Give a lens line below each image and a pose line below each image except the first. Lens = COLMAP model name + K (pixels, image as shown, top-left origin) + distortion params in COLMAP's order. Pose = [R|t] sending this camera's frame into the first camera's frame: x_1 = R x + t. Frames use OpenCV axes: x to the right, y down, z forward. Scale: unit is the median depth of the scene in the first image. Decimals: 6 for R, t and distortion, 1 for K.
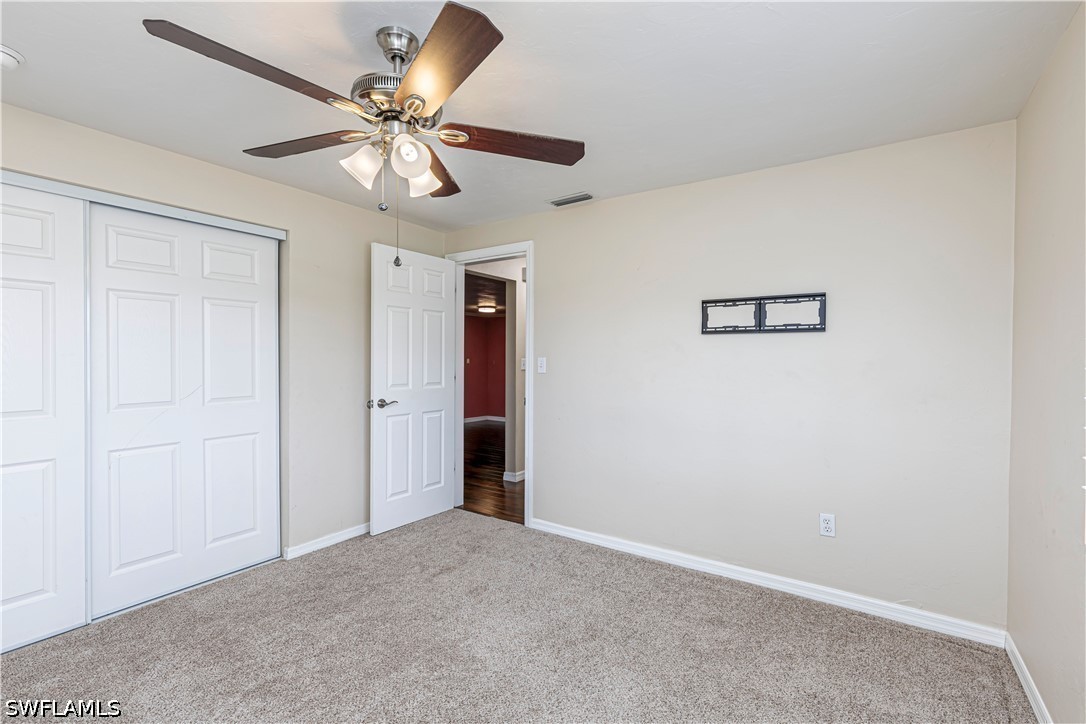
lens RADIAL K [[484.7, 0, 549.8], [0, 484.7, 361.1], [0, 0, 1]] dist [0.003662, 0.000743]
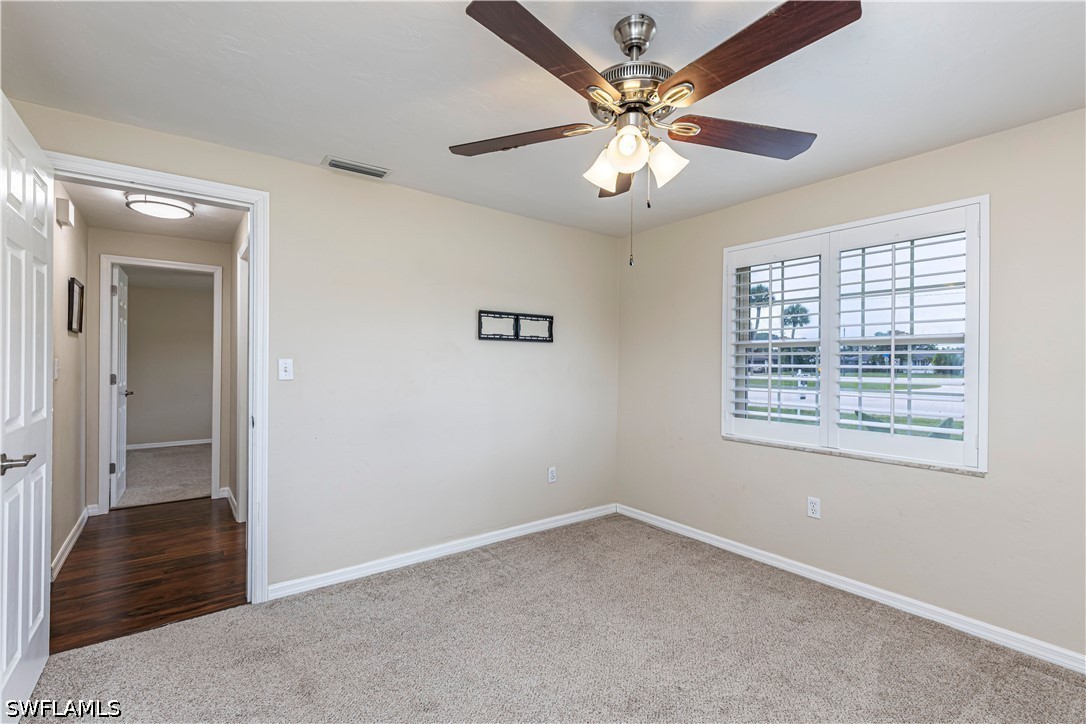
lens RADIAL K [[484.7, 0, 540.7], [0, 484.7, 360.9], [0, 0, 1]] dist [0.003662, 0.000743]
pose [[0.317815, 0.001816, 0.948151, -0.752846], [0.000166, 0.999998, -0.001971, -0.002936], [-0.948153, 0.000783, 0.317814, 0.518250]]
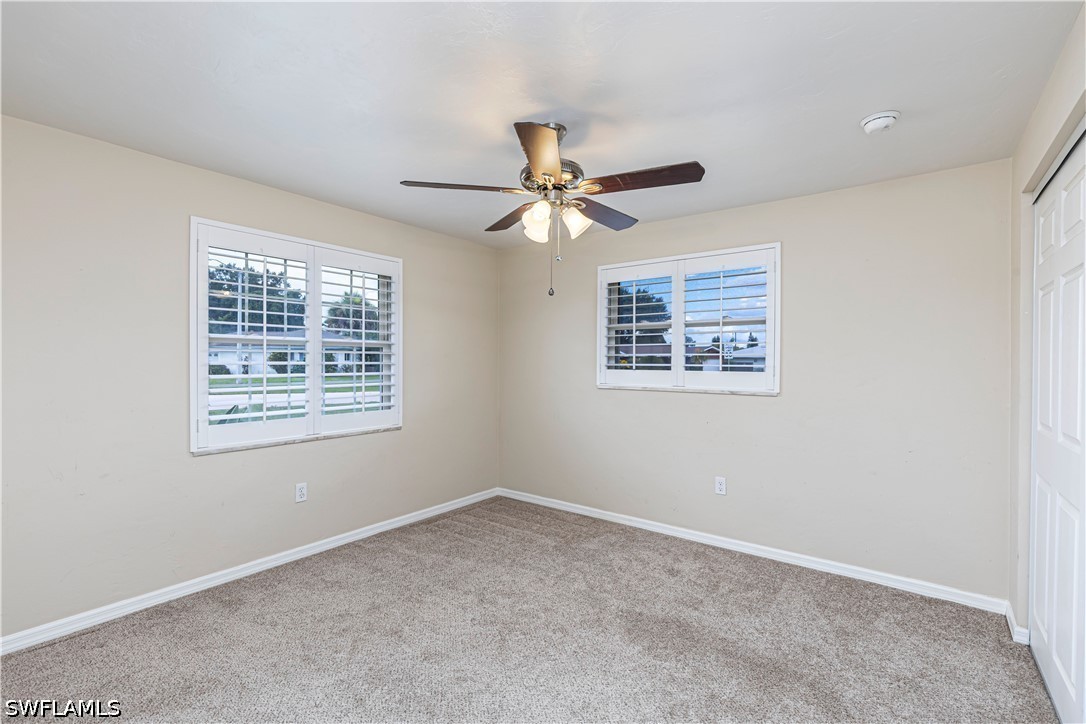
lens RADIAL K [[484.7, 0, 540.7], [0, 484.7, 360.4], [0, 0, 1]] dist [0.003662, 0.000743]
pose [[-0.999122, -0.008194, 0.041083, -0.144821], [-0.008082, 0.999963, 0.002890, -0.008287], [-0.041105, 0.002556, -0.999152, 1.470616]]
